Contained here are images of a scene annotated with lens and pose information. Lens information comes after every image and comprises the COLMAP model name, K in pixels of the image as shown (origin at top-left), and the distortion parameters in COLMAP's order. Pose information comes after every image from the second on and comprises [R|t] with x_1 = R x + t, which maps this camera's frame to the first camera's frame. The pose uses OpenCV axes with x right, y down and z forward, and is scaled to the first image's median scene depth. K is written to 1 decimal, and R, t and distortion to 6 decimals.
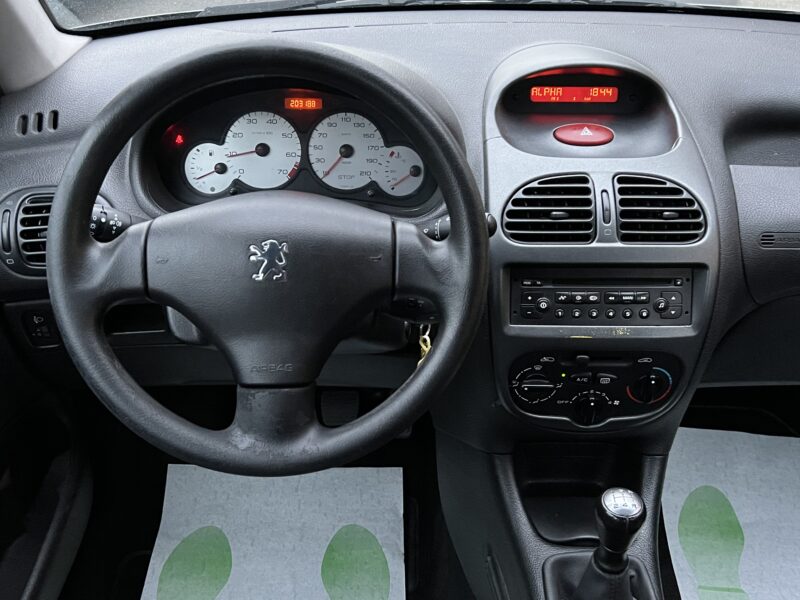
lens RADIAL K [[878.1, 0, 401.9], [0, 878.1, 309.9], [0, 0, 1]] dist [0.154927, -0.459994]
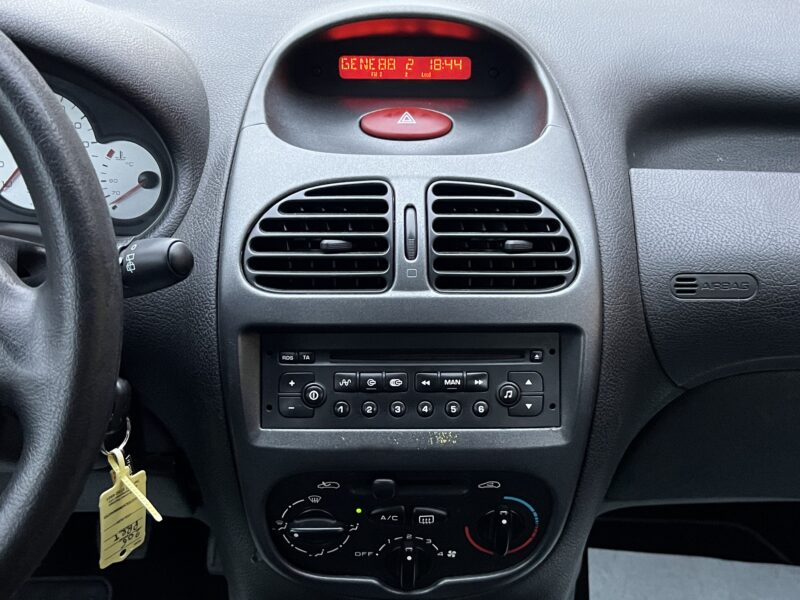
lens RADIAL K [[946.1, 0, 404.1], [0, 946.1, 297.4], [0, 0, 1]] dist [0.199824, -0.587623]
pose [[0.999986, -0.004989, 0.001508, 0.219545], [0.005085, 0.997327, -0.072893, -0.024036], [-0.001140, 0.072900, 0.997339, 0.349313]]
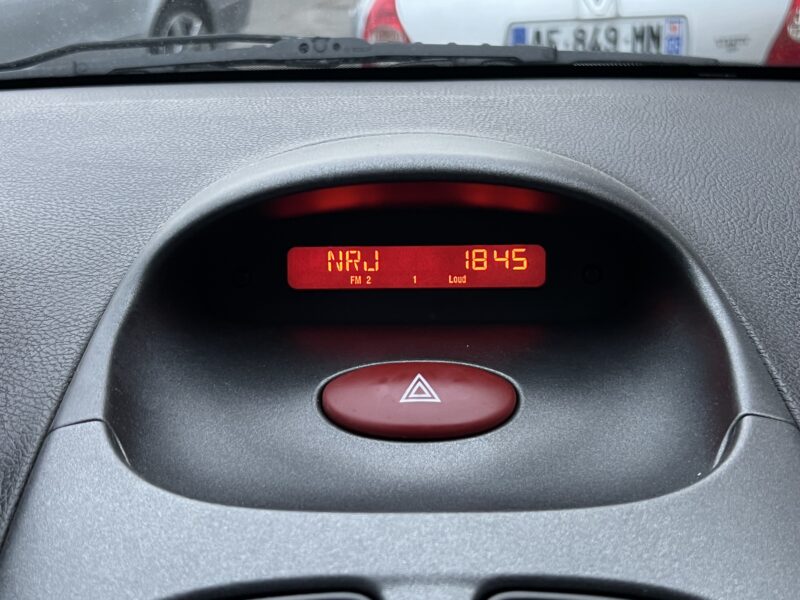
lens RADIAL K [[1070.1, 0, 400.0], [0, 1070.1, 300.0], [0, 0, 1]] dist [0.143035, -0.007655]
pose [[0.999636, -0.019592, -0.018530, 0.224025], [0.015500, 0.979733, -0.199705, -0.171776], [0.022067, 0.199345, 0.979681, 0.694181]]
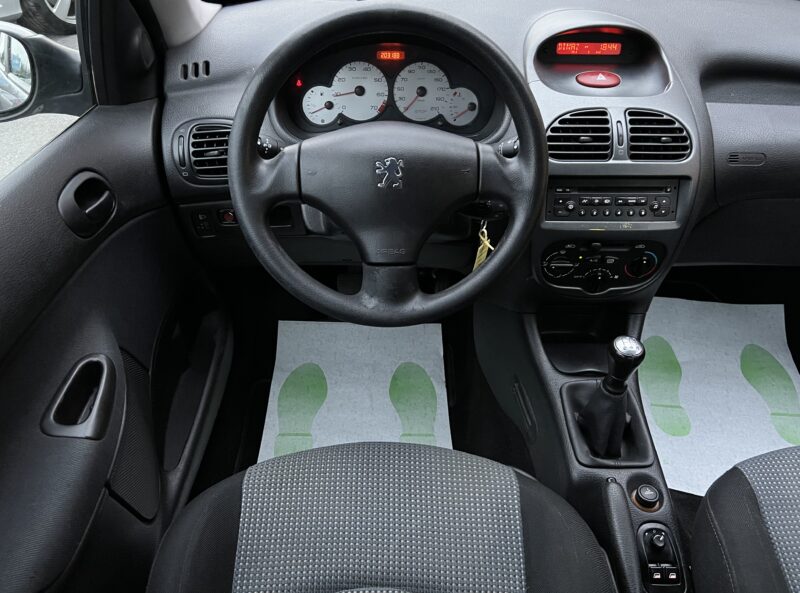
lens RADIAL K [[627.2, 0, 394.9], [0, 627.2, 293.6], [0, 0, 1]] dist [0.045391, -0.087205]
pose [[0.999993, 0.001487, -0.003521, -0.109621], [-0.001033, 0.992073, 0.125655, 0.006240], [0.003680, -0.125650, 0.992068, 0.005659]]
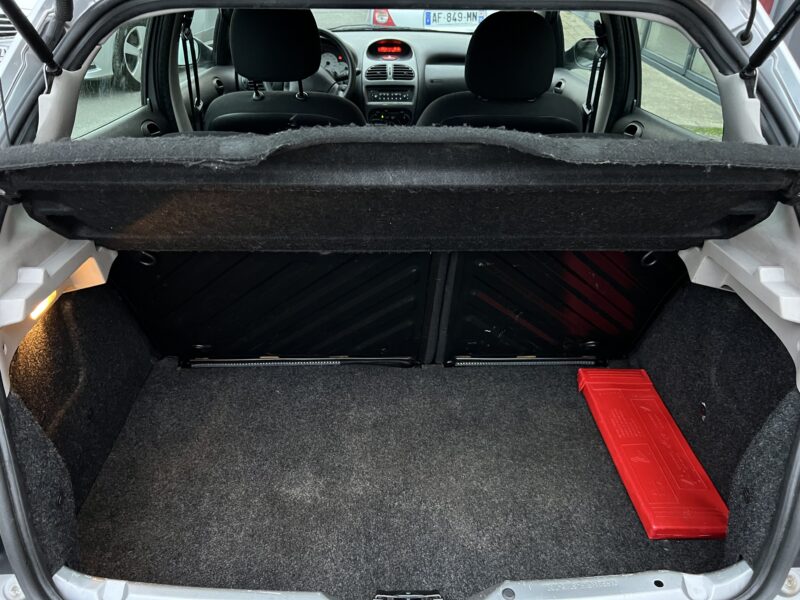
lens RADIAL K [[607.5, 0, 391.1], [0, 607.5, 316.5], [0, 0, 1]] dist [0.010734, 0.000176]
pose [[0.999922, -0.007050, -0.010296, 0.251392], [0.007439, 0.999241, 0.038240, 0.893772], [0.010019, -0.038314, 0.999216, -1.830123]]
